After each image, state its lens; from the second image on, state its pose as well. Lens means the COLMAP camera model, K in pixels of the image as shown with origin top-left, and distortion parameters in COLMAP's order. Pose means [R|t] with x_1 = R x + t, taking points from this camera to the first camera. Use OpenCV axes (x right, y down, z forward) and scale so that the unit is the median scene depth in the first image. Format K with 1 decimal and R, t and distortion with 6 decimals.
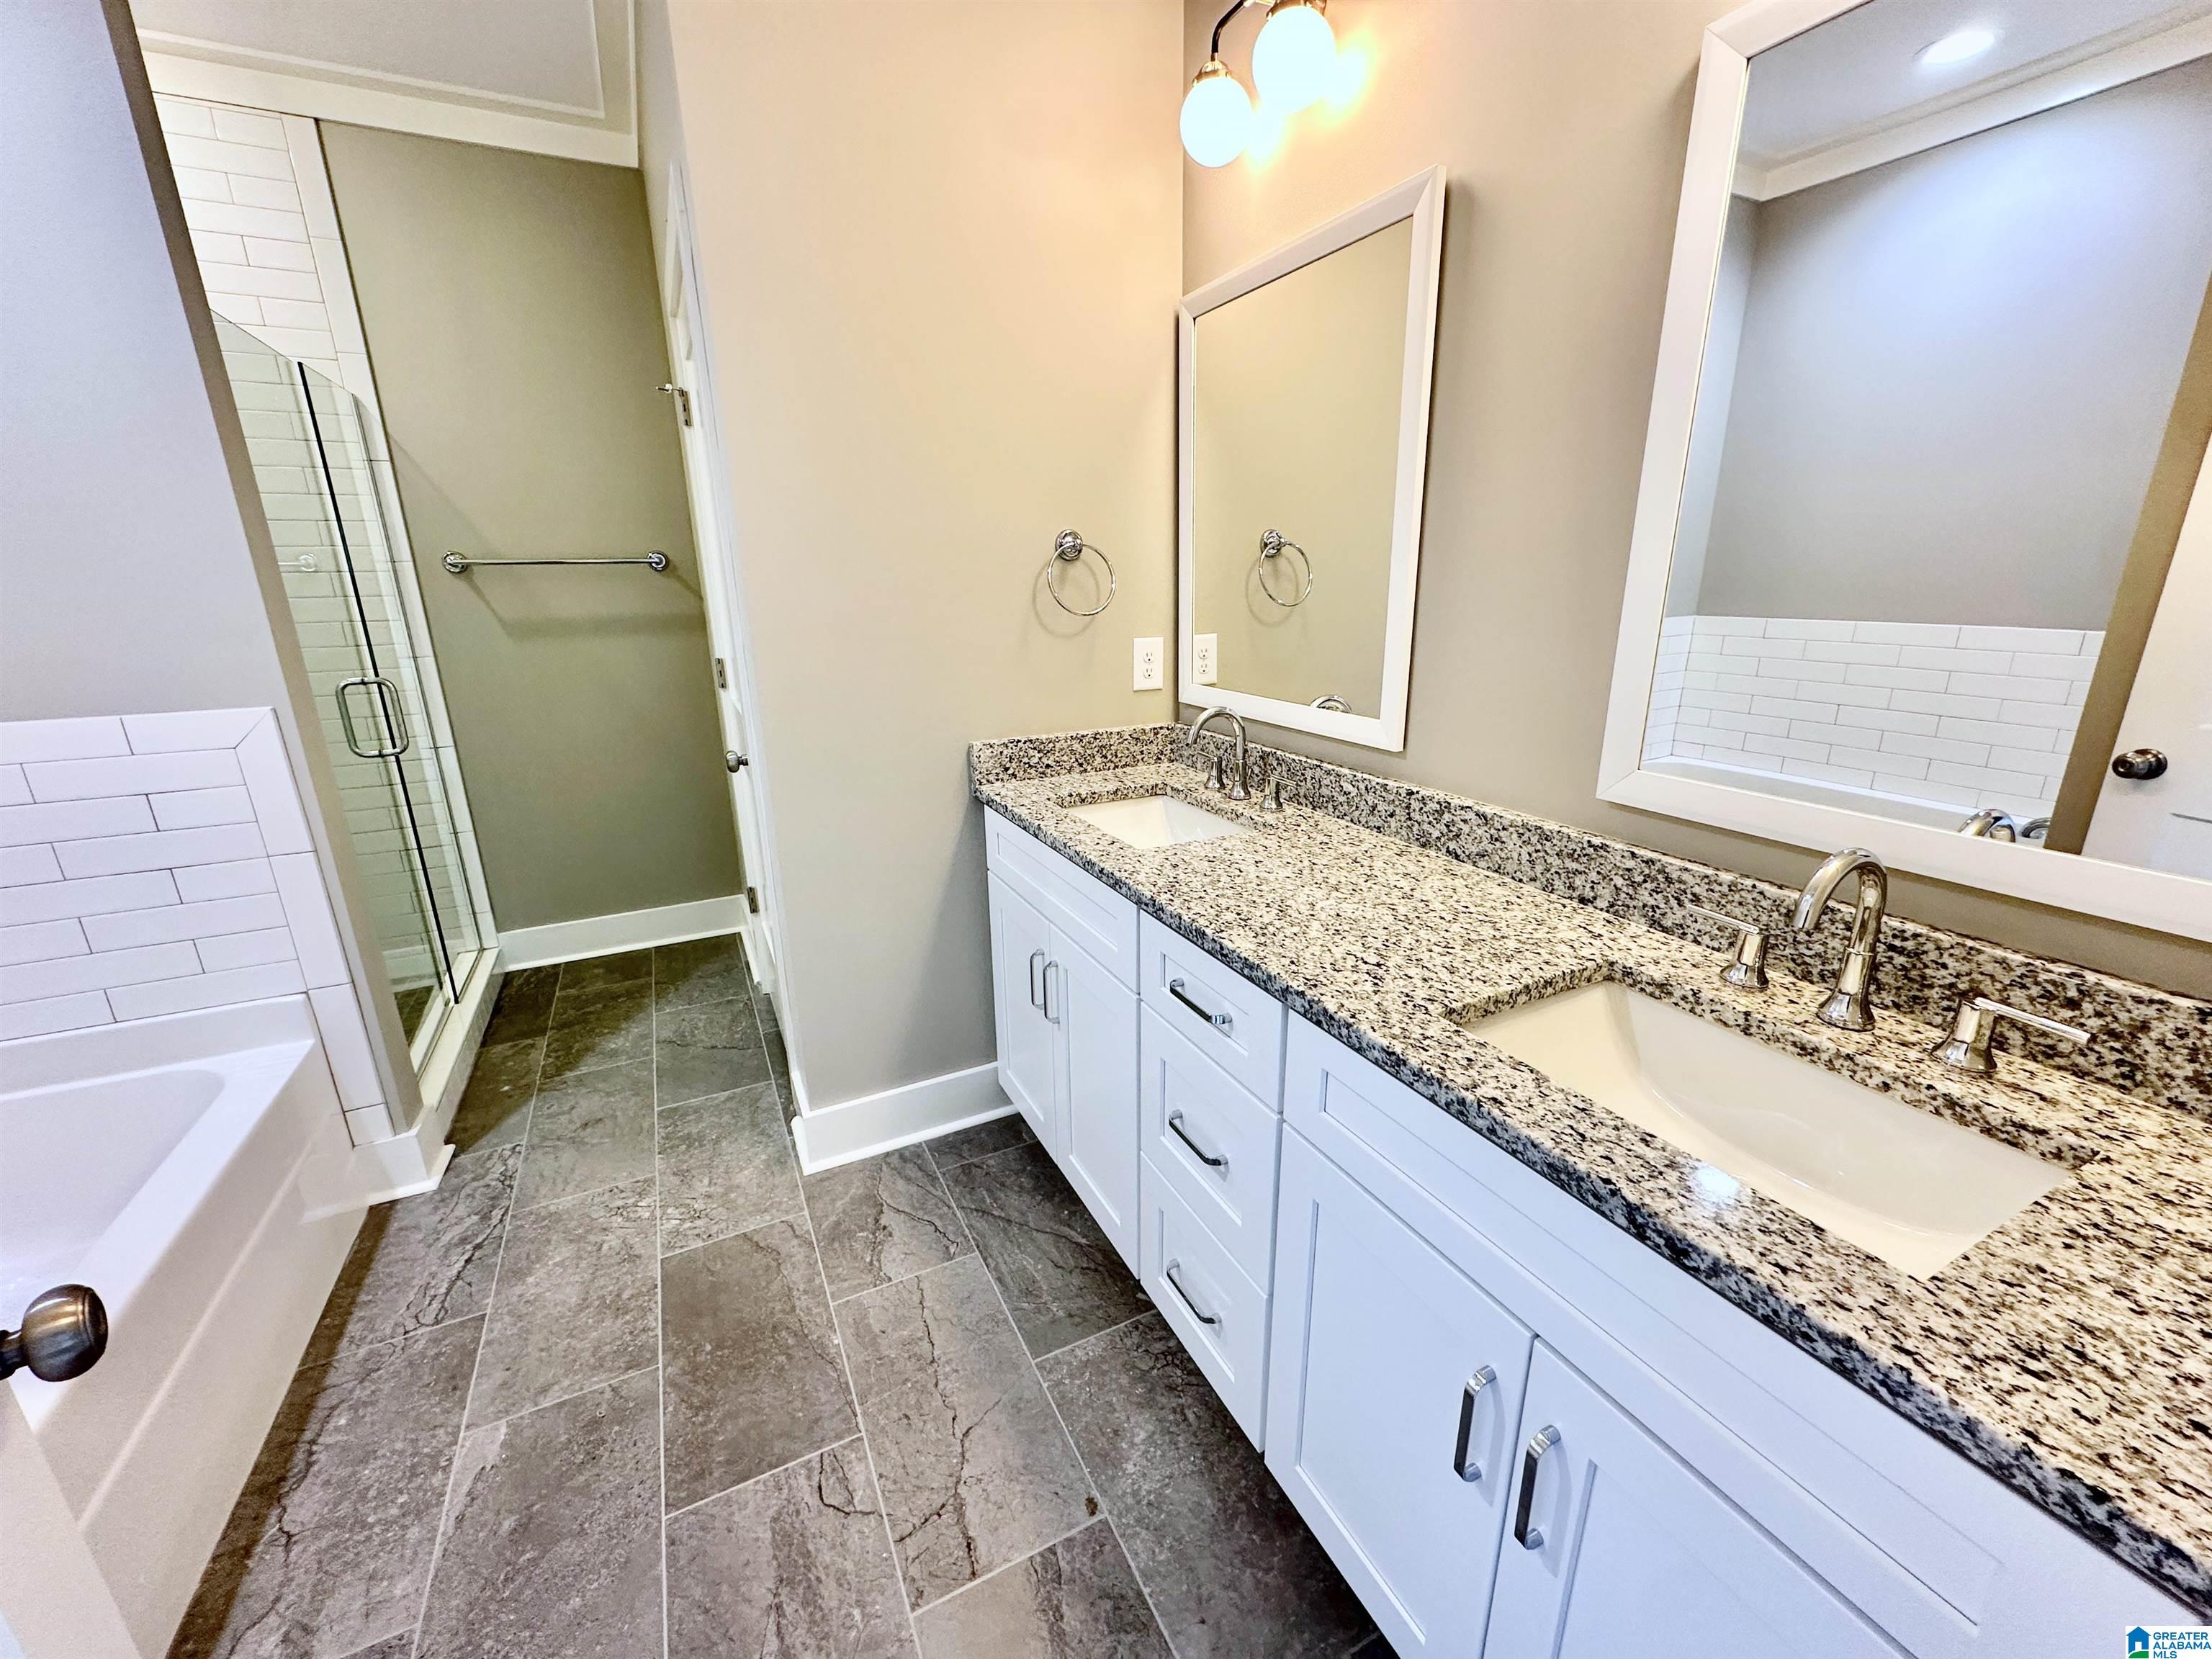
lens RADIAL K [[880.7, 0, 1106.0], [0, 880.7, 829.5], [0, 0, 1]] dist [-0.001801, 0.000231]
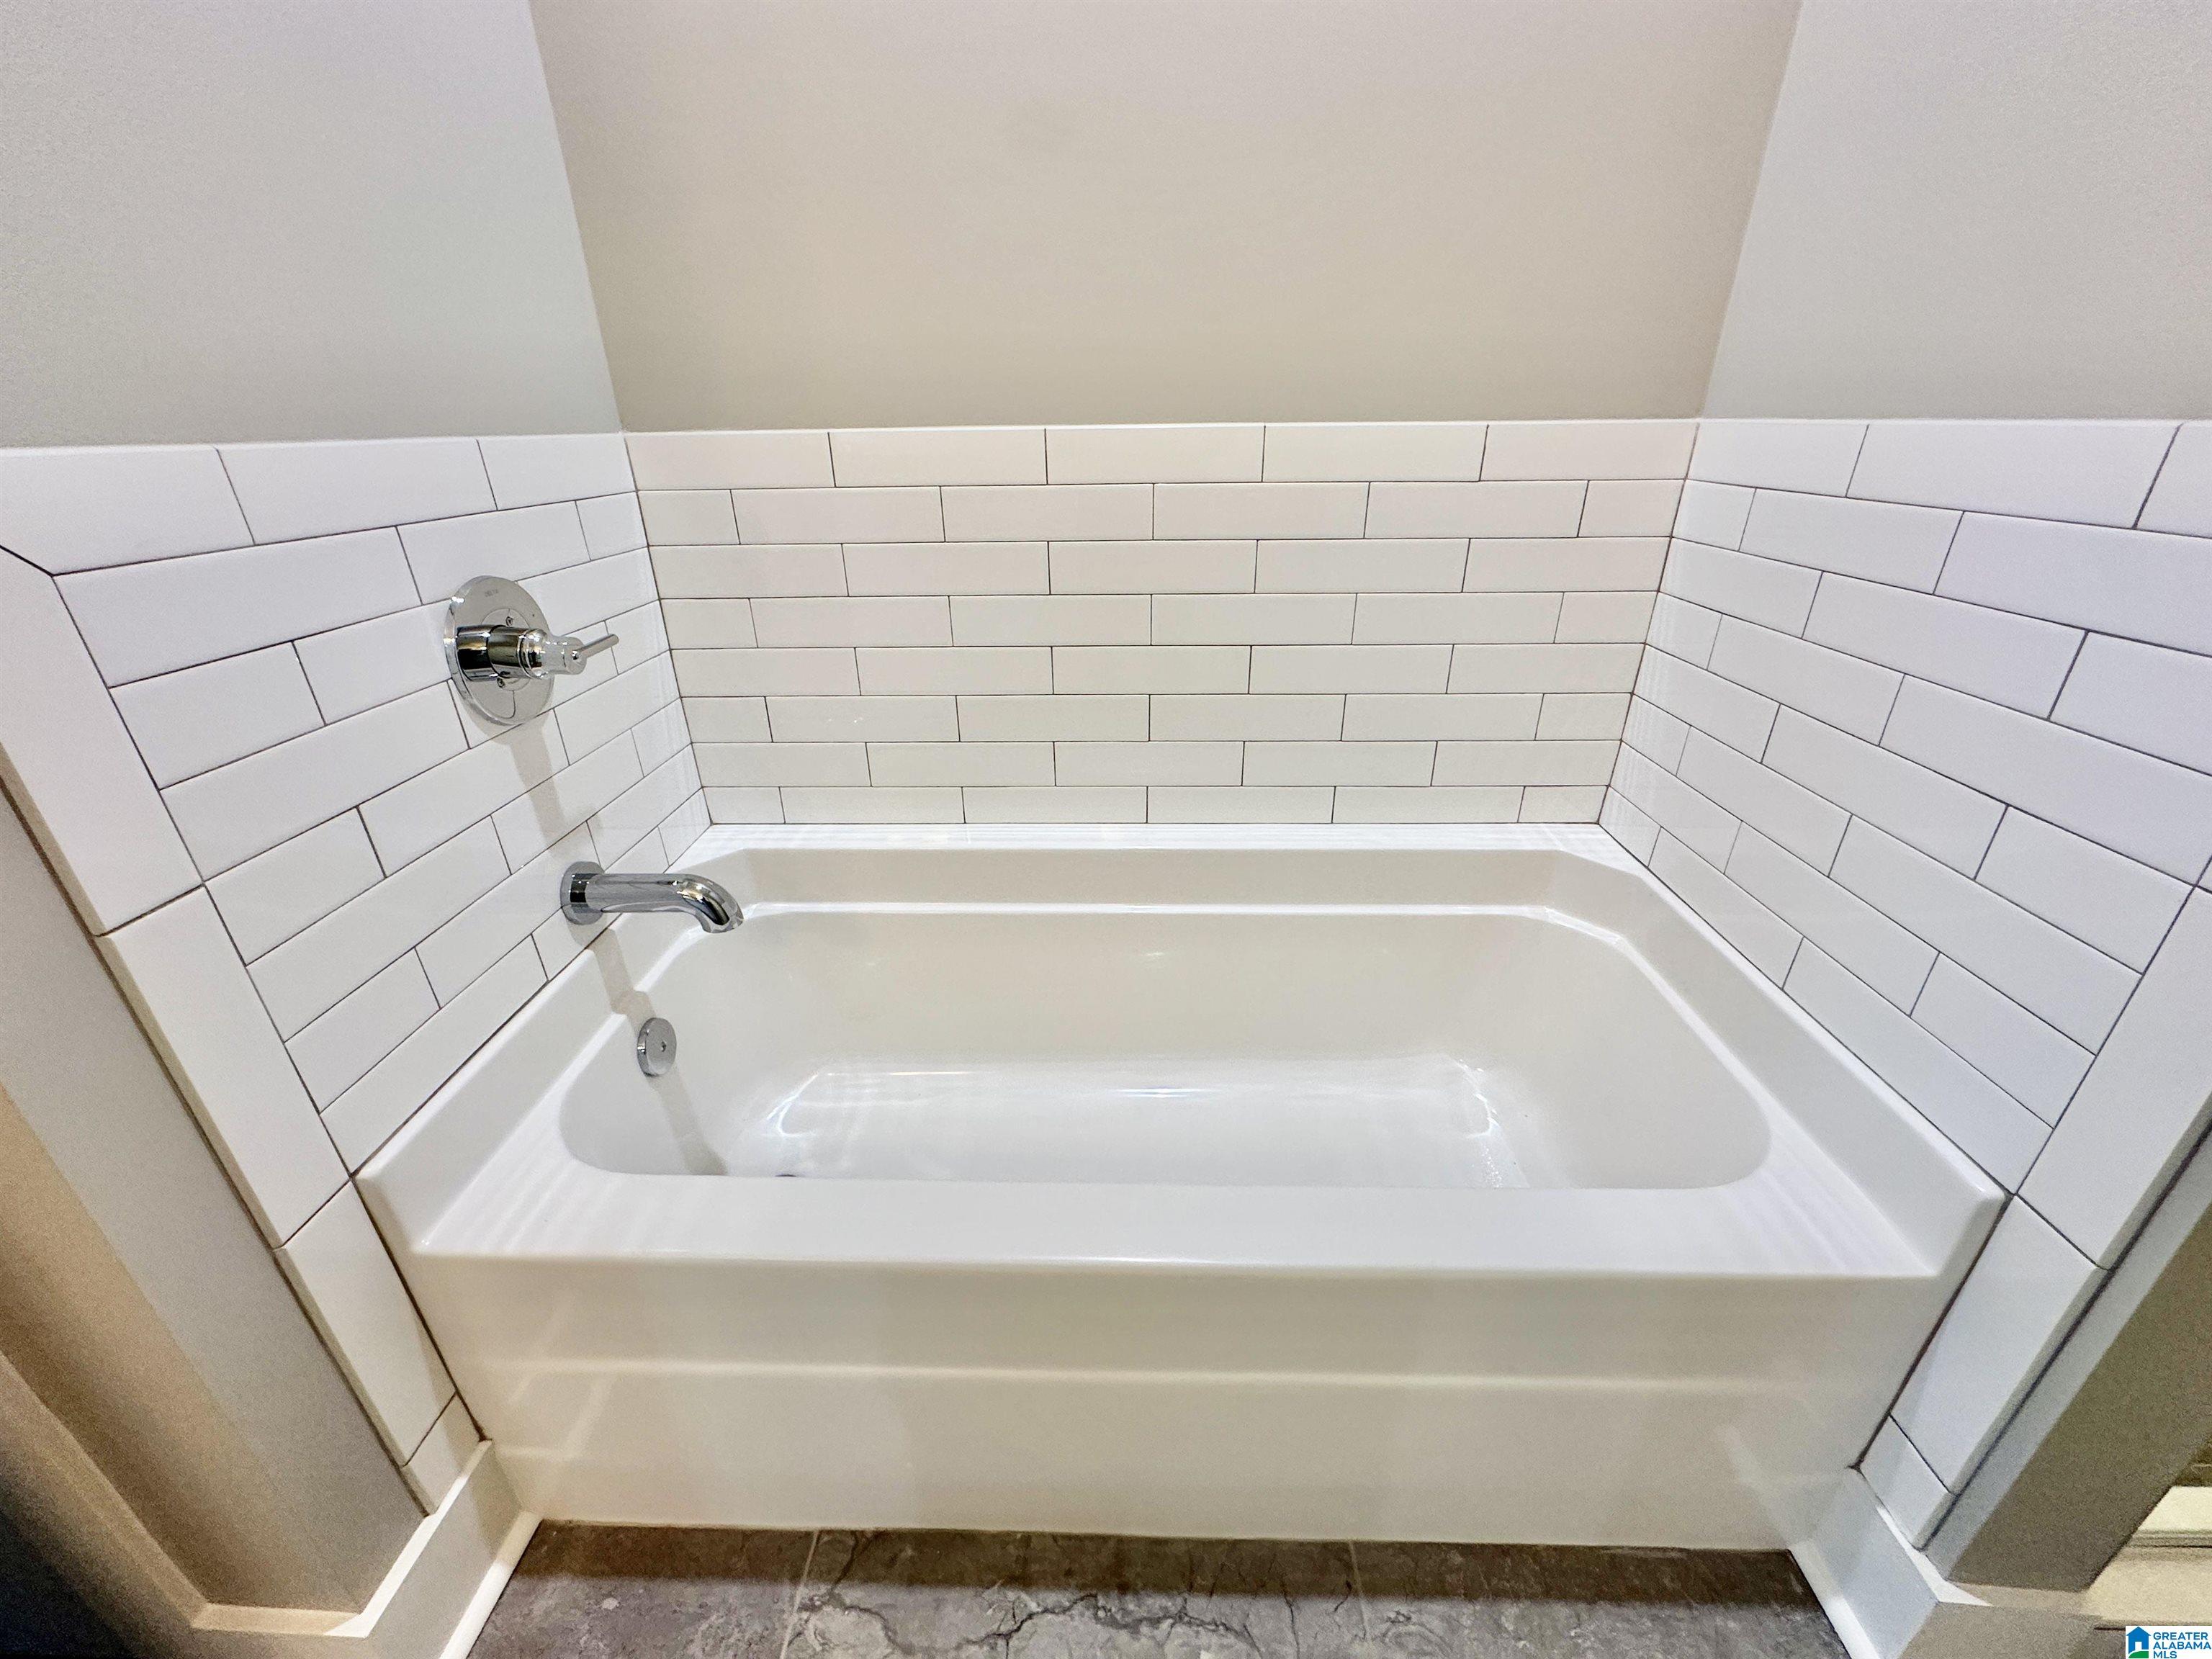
lens RADIAL K [[880.7, 0, 1106.0], [0, 880.7, 829.5], [0, 0, 1]] dist [-0.001801, 0.000231]
pose [[-0.467726, 0.387692, -0.794309, -0.461149], [-0.232305, 0.813153, 0.533682, -0.069615], [0.852799, 0.434139, -0.290271, 0.691995]]
